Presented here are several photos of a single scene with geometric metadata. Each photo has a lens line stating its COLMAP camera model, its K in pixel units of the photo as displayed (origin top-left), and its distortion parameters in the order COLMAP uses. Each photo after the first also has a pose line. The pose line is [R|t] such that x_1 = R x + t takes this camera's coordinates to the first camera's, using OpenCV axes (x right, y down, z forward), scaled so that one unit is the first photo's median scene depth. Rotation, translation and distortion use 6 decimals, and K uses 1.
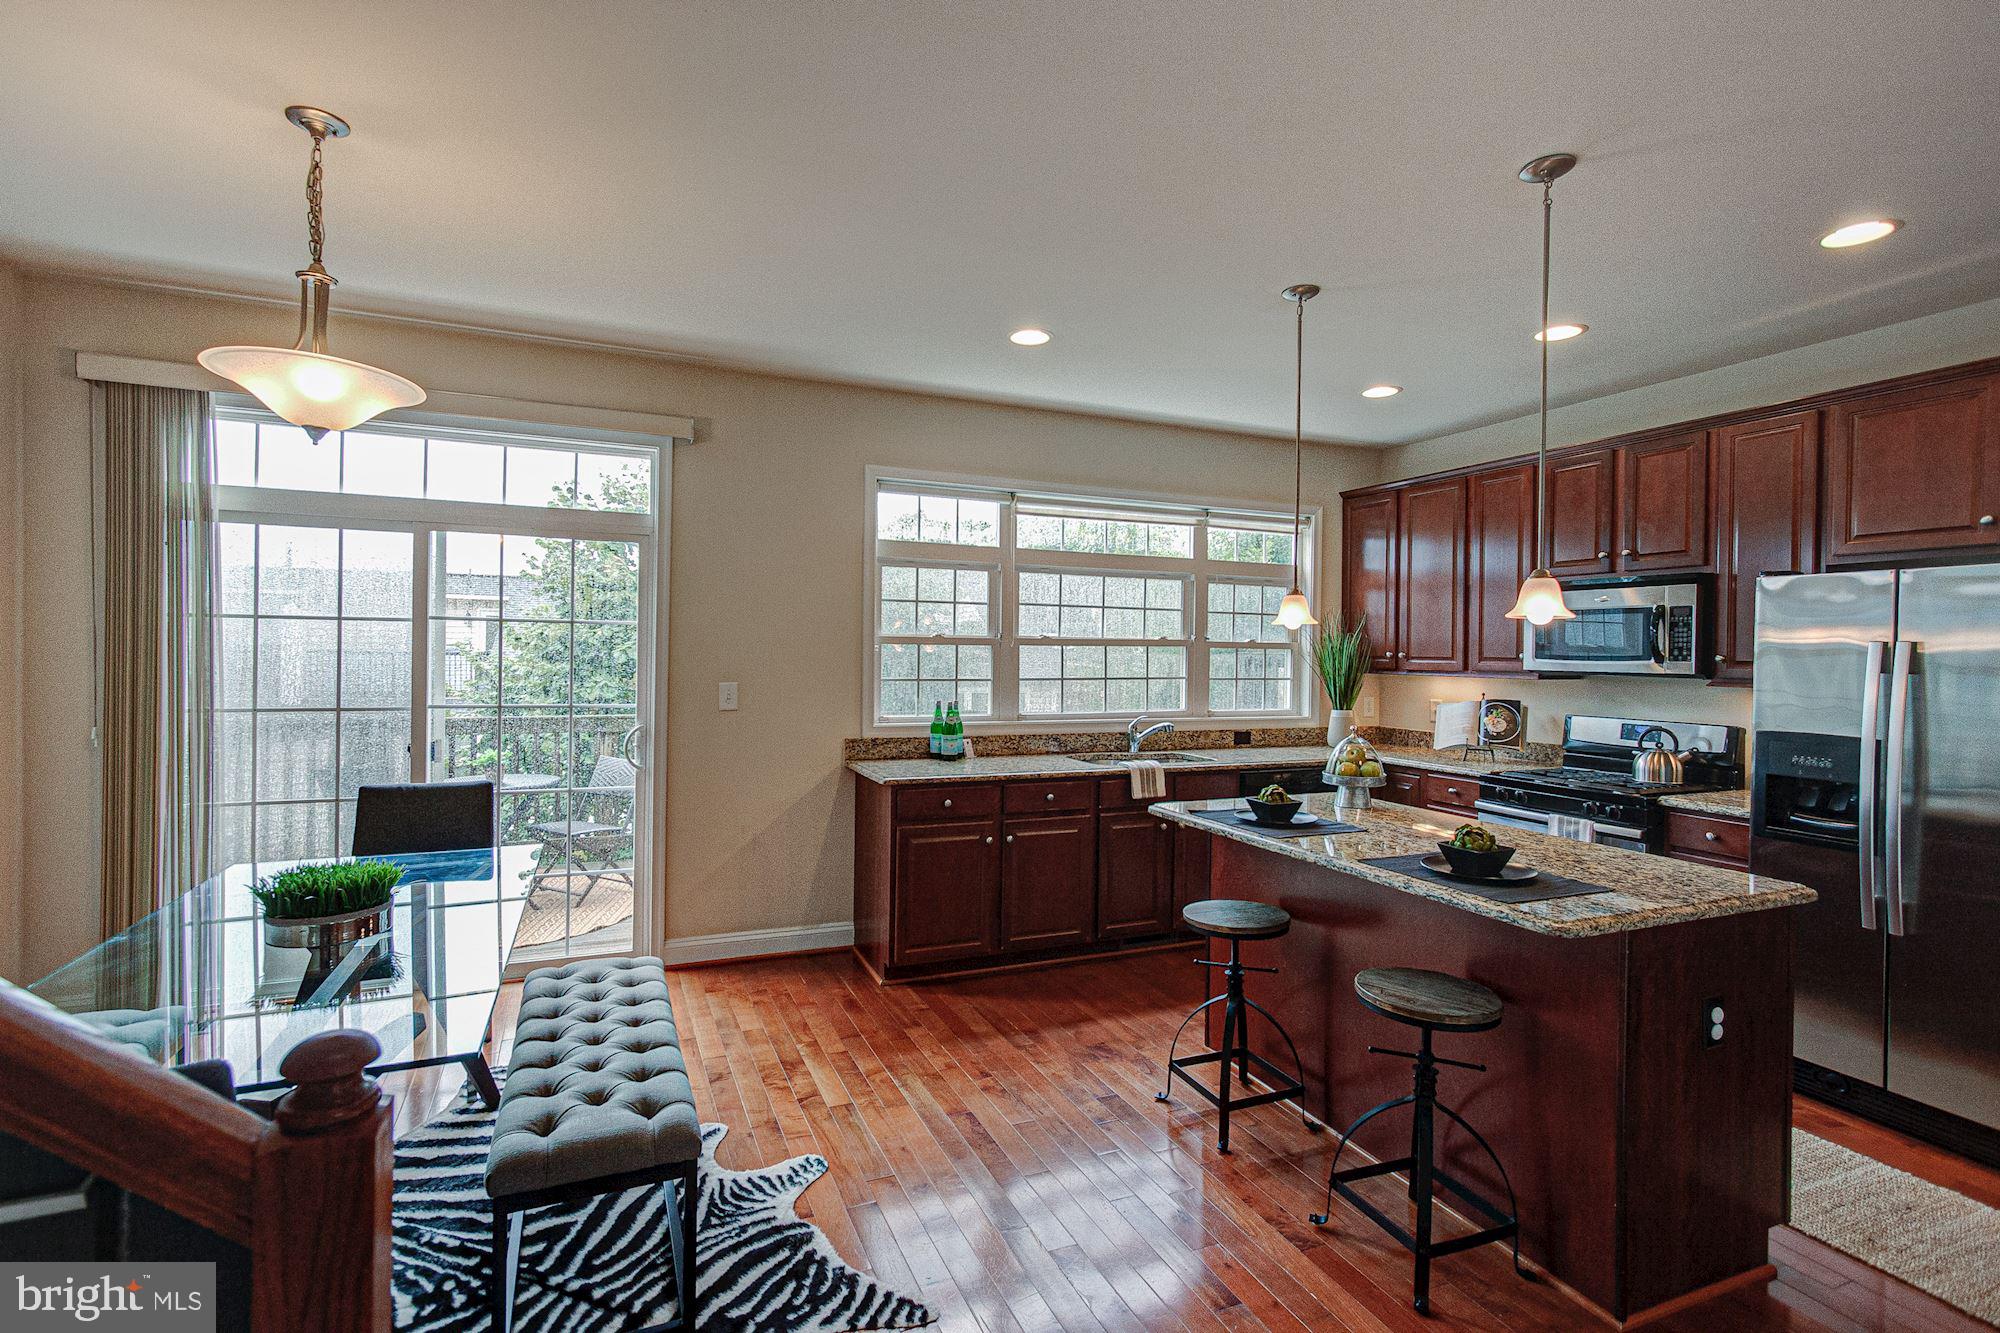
lens RADIAL K [[928.4, 0, 988.4], [0, 928.4, 667.8], [0, 0, 1]] dist [0.008797, -0.001032]
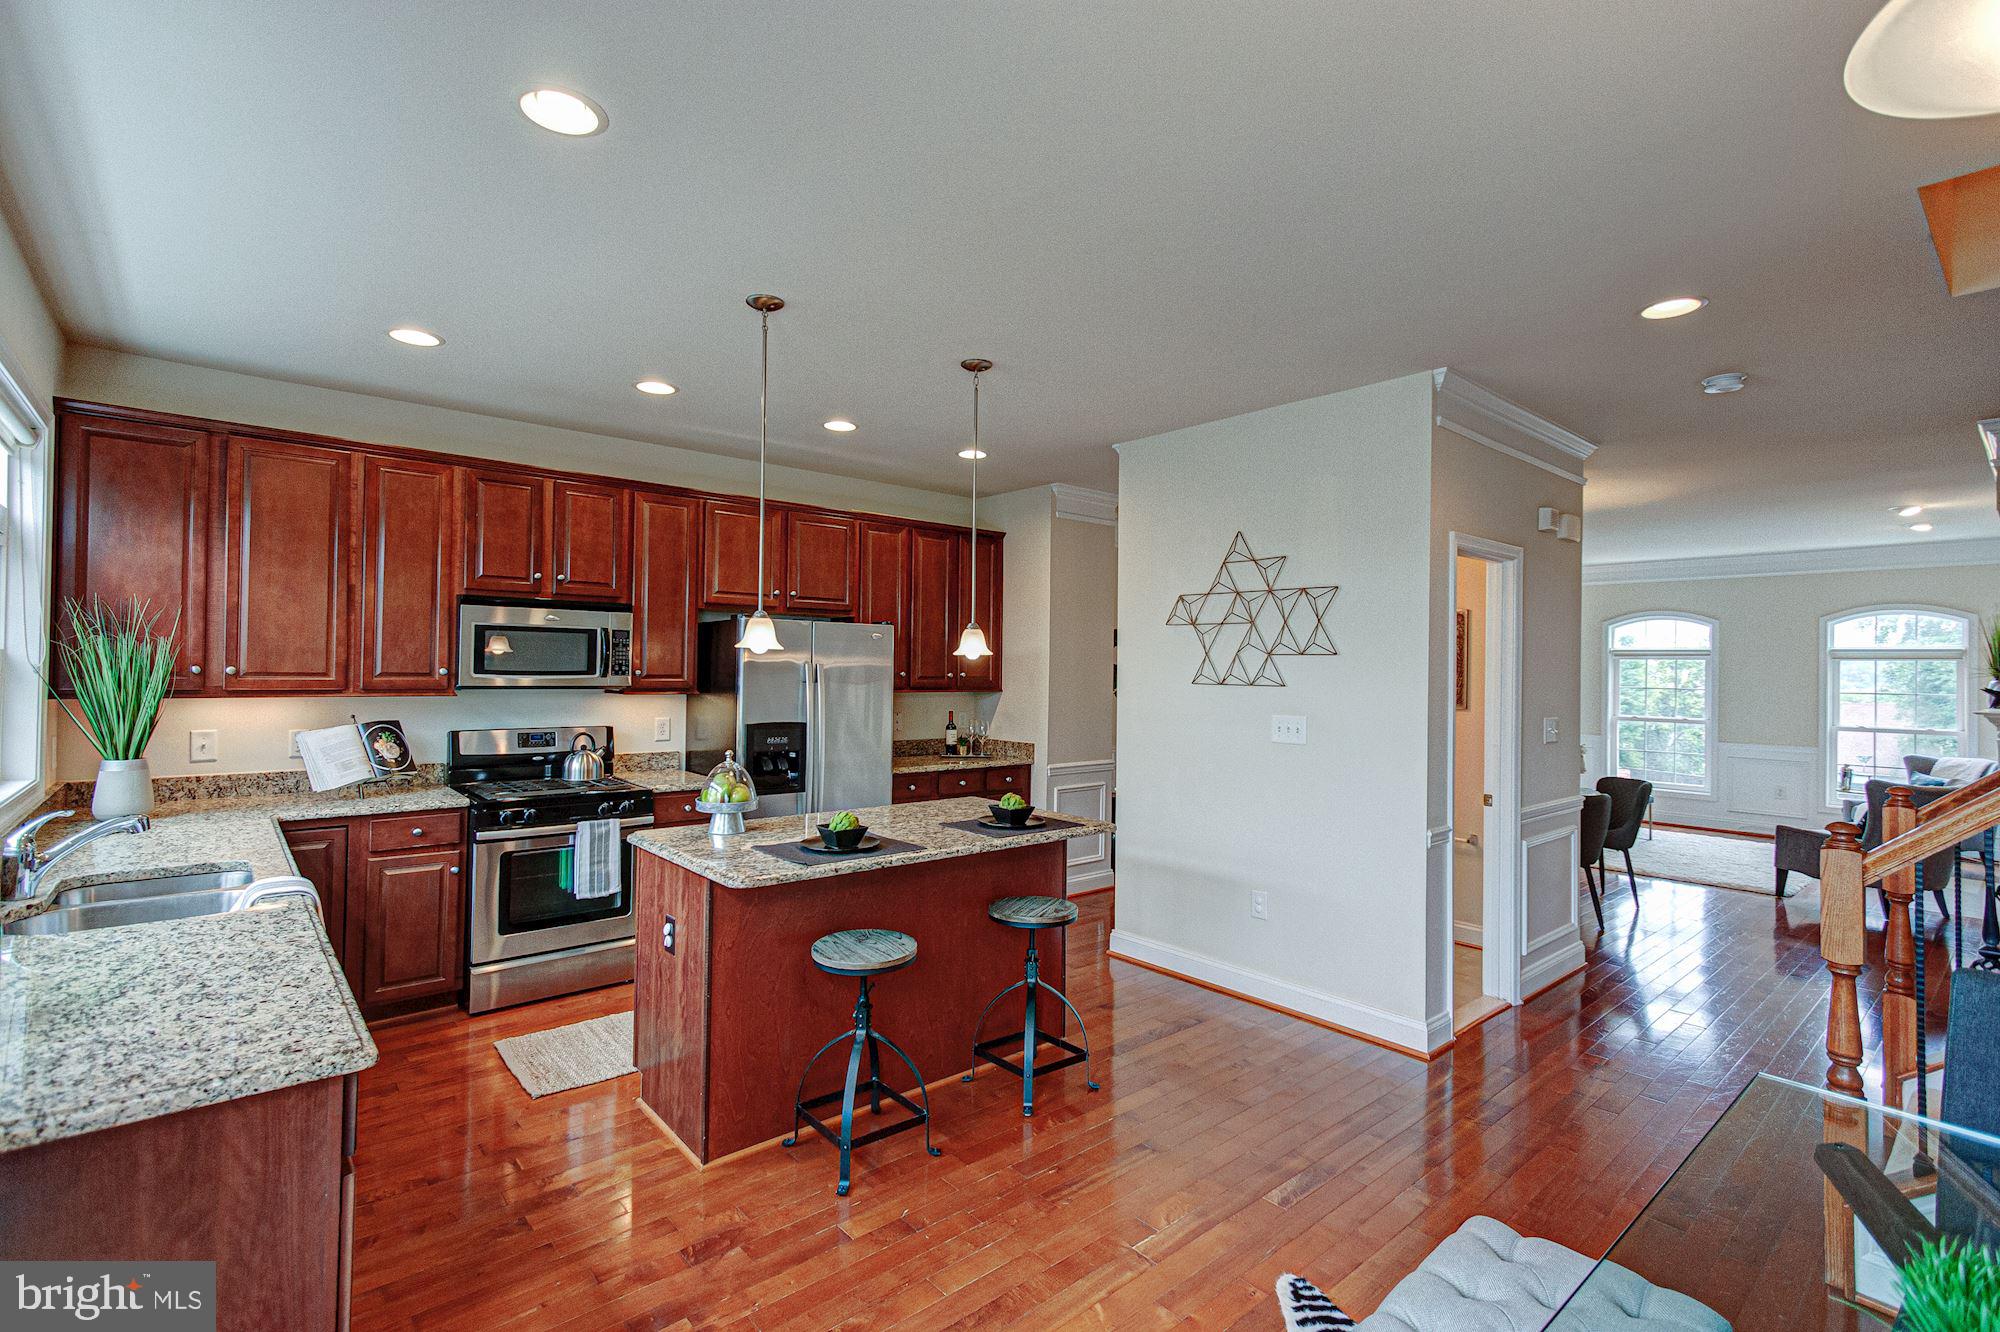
lens RADIAL K [[928.4, 0, 984.1], [0, 928.4, 662.2], [0, 0, 1]] dist [0.008797, -0.001032]
pose [[-0.298498, -0.009776, 0.954360, -0.421512], [0.001267, 0.999943, 0.010639, -0.027675], [-0.954409, 0.004385, -0.298469, 0.692342]]
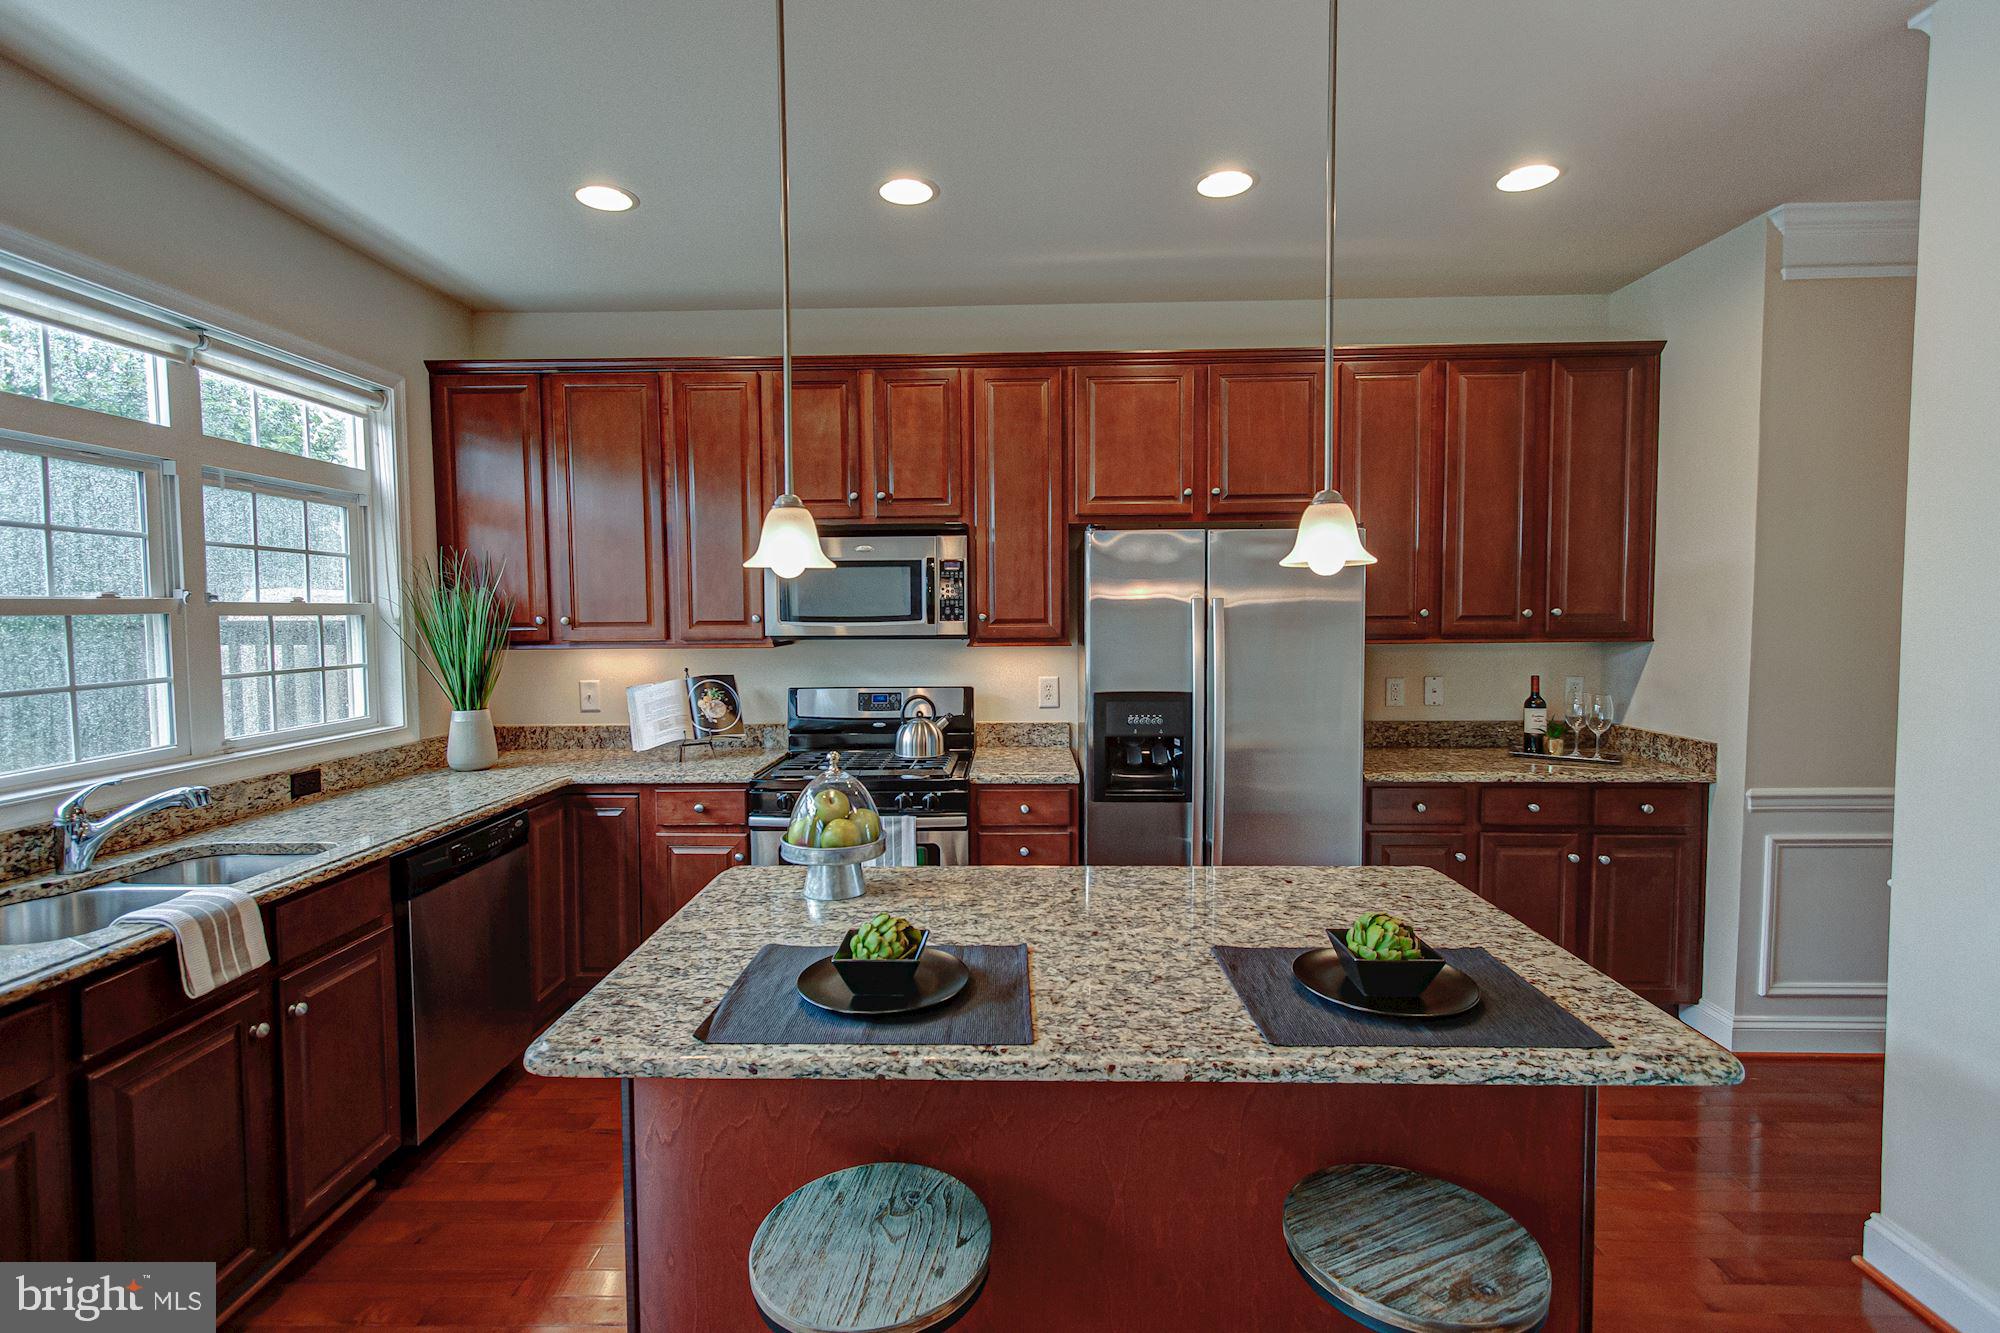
lens RADIAL K [[928.4, 0, 982.2], [0, 928.4, 662.4], [0, 0, 1]] dist [0.008797, -0.001032]
pose [[0.415121, -0.066818, 0.907309, -0.051509], [0.030507, 0.997761, 0.059522, -0.014857], [-0.909255, 0.002971, 0.416229, 0.455682]]
